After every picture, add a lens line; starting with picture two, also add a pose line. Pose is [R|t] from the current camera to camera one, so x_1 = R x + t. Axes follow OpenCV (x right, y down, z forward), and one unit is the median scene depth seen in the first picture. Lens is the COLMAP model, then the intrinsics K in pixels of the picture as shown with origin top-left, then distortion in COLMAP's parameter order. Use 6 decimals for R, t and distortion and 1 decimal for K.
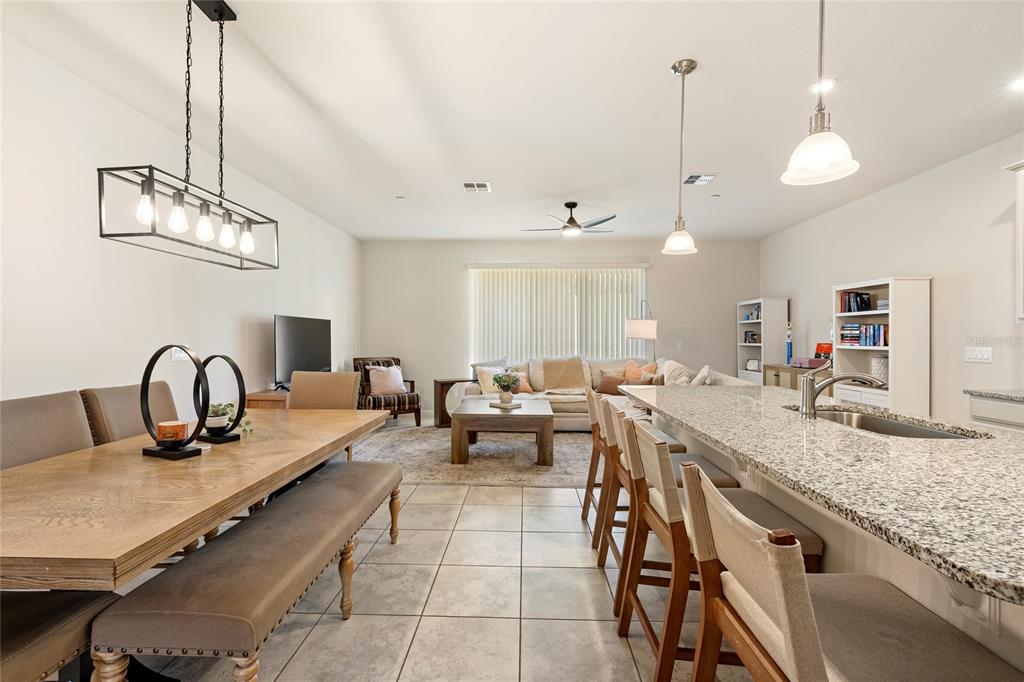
lens RADIAL K [[440.7, 0, 514.6], [0, 440.7, 337.8], [0, 0, 1]] dist [0.010481, 0.000247]
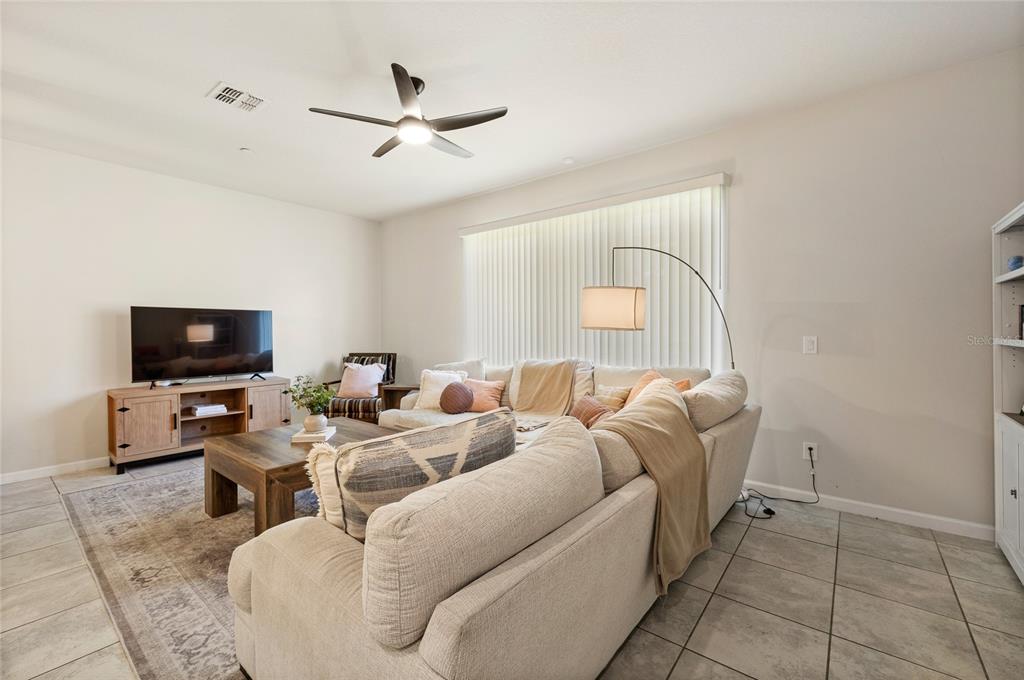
lens RADIAL K [[440.7, 0, 514.6], [0, 440.7, 336.8], [0, 0, 1]] dist [0.010481, 0.000247]
pose [[0.795231, 0.005377, -0.606283, 0.616395], [0.003522, 0.999903, 0.013488, 0.004272], [0.606296, -0.012861, 0.795135, 0.696752]]
